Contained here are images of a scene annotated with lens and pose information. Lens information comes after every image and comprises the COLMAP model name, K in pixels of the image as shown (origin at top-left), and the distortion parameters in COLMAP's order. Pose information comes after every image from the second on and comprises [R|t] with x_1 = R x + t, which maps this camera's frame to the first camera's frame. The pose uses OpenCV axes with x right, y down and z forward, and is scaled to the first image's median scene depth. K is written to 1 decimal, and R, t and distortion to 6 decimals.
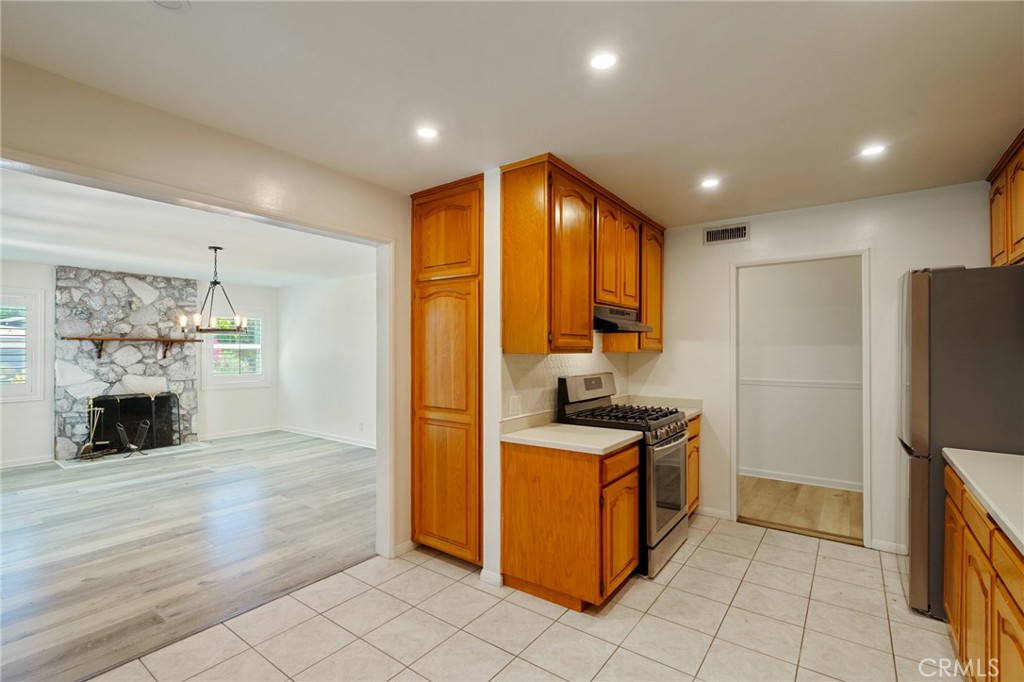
lens RADIAL K [[463.6, 0, 511.0], [0, 463.6, 349.6], [0, 0, 1]] dist [-0.002184, 0.000202]
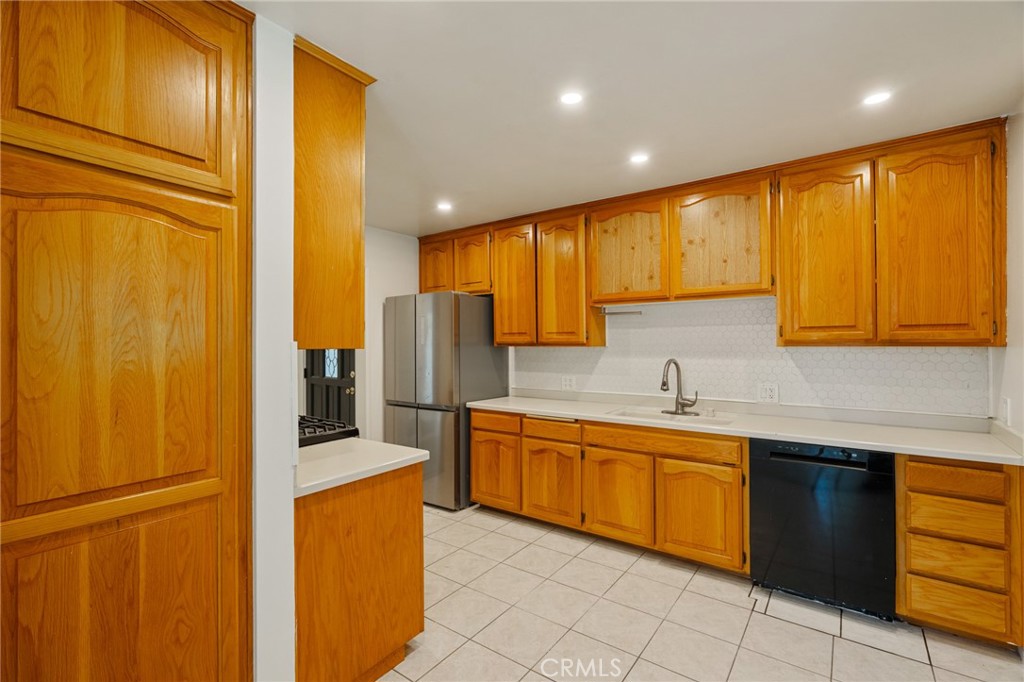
lens RADIAL K [[462.1, 0, 512.0], [0, 462.1, 341.0], [0, 0, 1]] dist [-0.002343, 0.000802]
pose [[-0.006293, 0.005374, 0.999966, -0.389542], [0.003818, 0.999978, -0.005350, 0.001087], [-0.999973, 0.003785, -0.006313, 0.463174]]
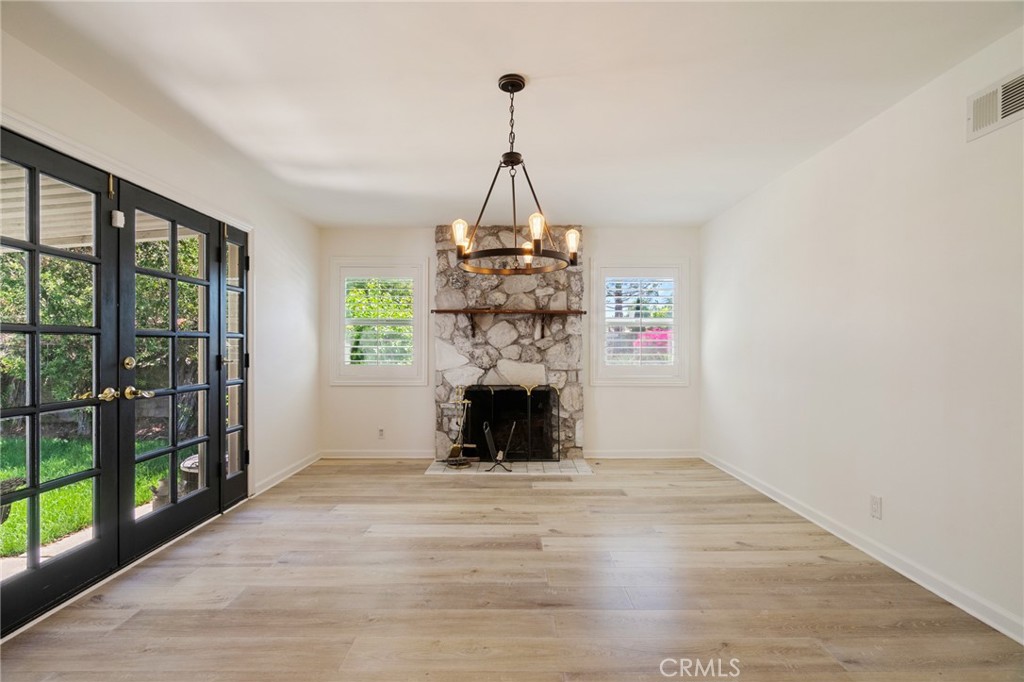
lens RADIAL K [[463.5, 0, 508.7], [0, 463.5, 345.2], [0, 0, 1]] dist [-0.005165, 0.001085]
pose [[0.592865, -0.002503, -0.805298, -0.303903], [0.001416, 0.999997, -0.002066, 0.048443], [0.805301, 0.000085, 0.592866, 0.819597]]
